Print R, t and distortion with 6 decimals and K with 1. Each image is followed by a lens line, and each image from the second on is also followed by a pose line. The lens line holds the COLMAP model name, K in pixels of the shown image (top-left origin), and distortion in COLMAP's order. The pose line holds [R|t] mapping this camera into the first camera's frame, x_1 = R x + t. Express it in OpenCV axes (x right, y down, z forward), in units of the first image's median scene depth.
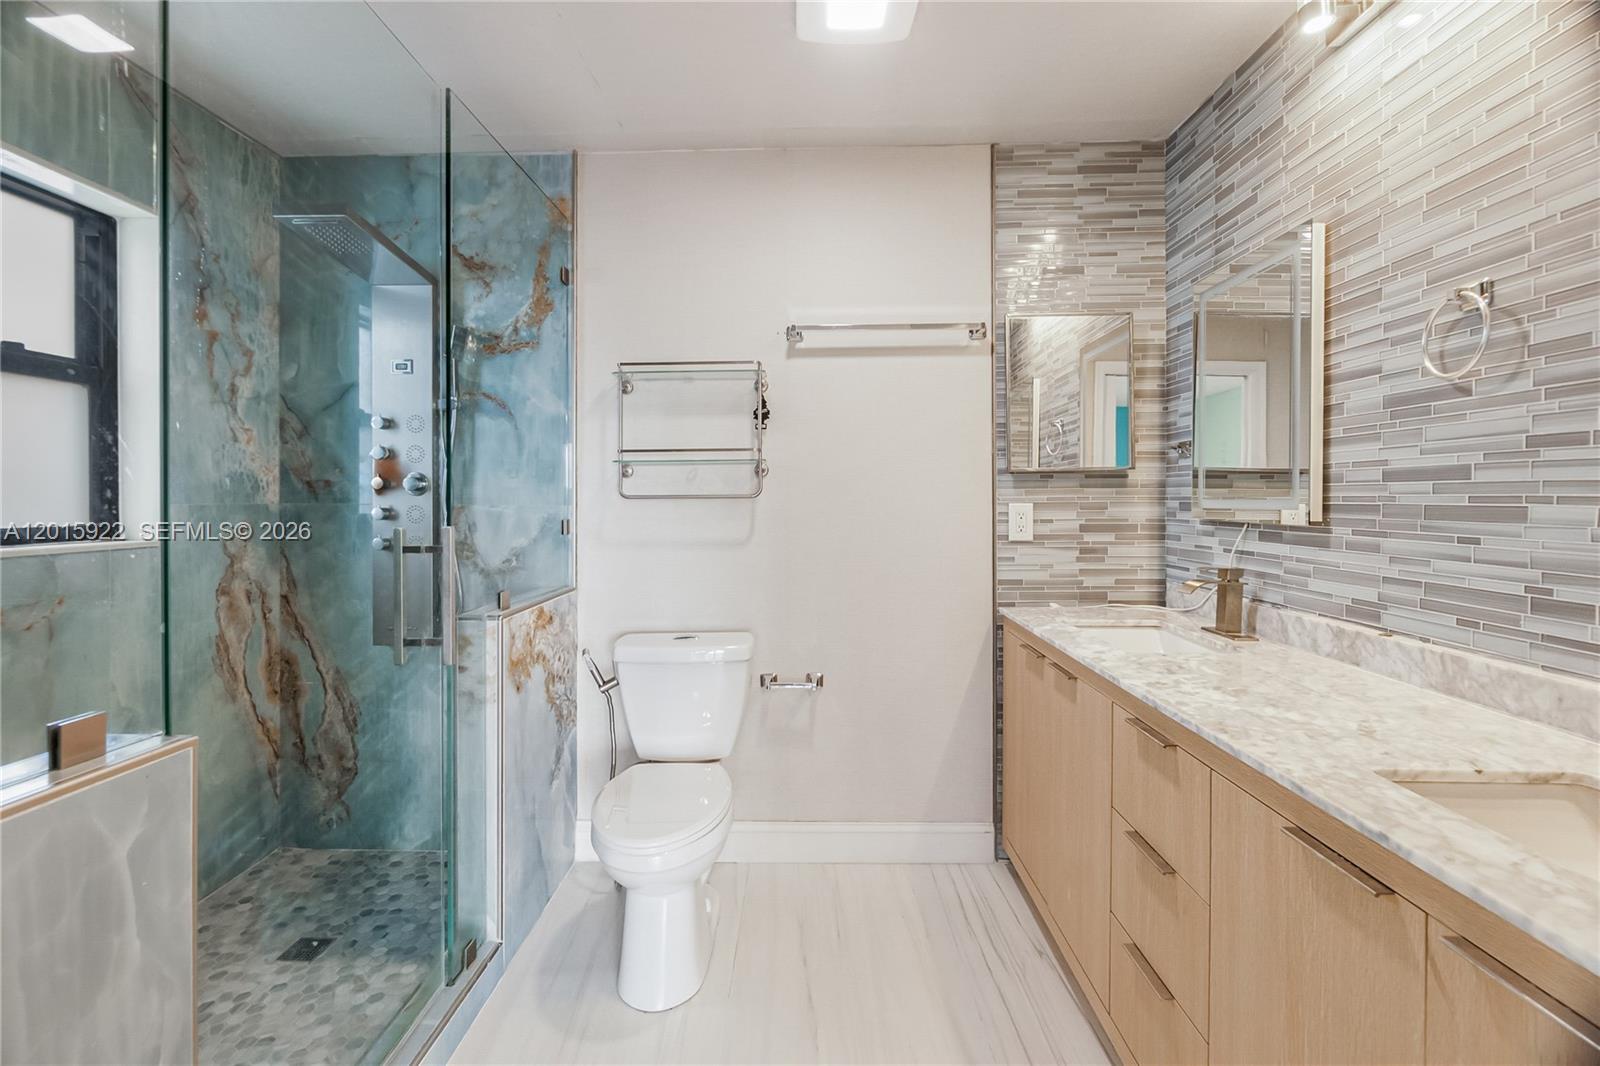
lens RADIAL K [[709.1, 0, 801.6], [0, 709.1, 506.1], [0, 0, 1]] dist [-0.009638, 0.000365]
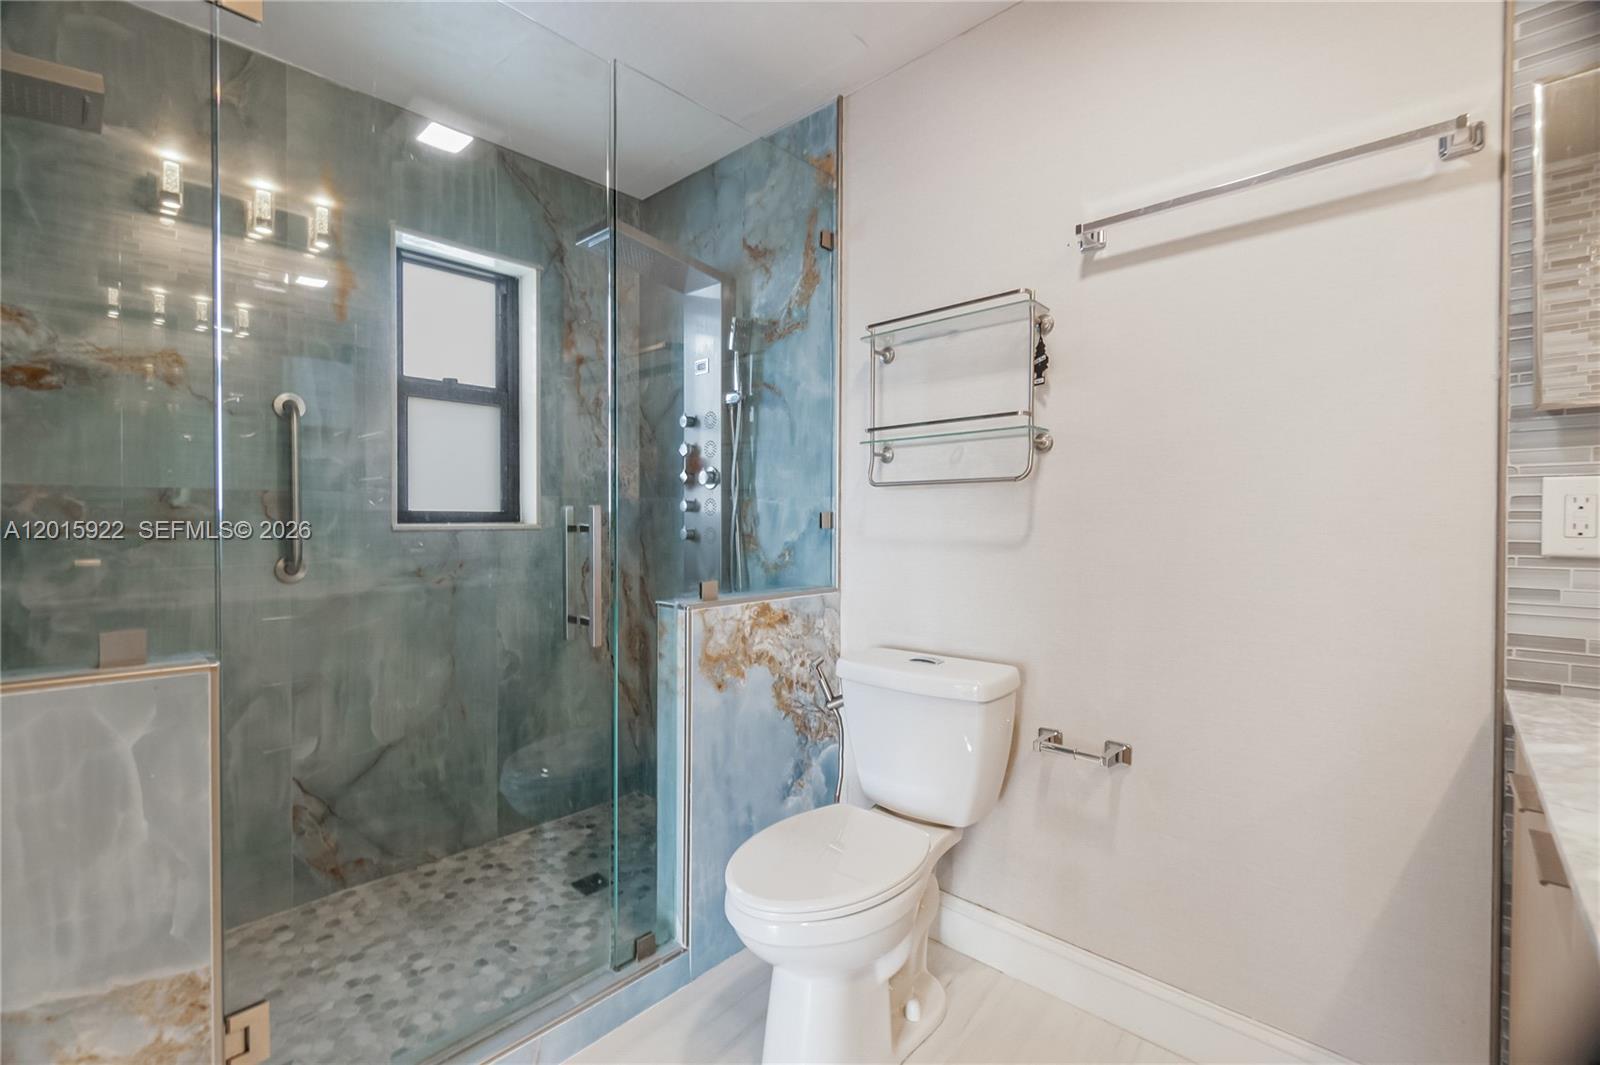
lens RADIAL K [[706.1, 0, 800.0], [0, 706.1, 532.5], [0, 0, 1]] dist [-0.003751, -0.000618]
pose [[0.735686, 0.017519, -0.677097, 0.253332], [-0.011930, 0.999846, 0.012908, 0.034053], [0.677218, -0.001419, 0.735781, 0.318376]]
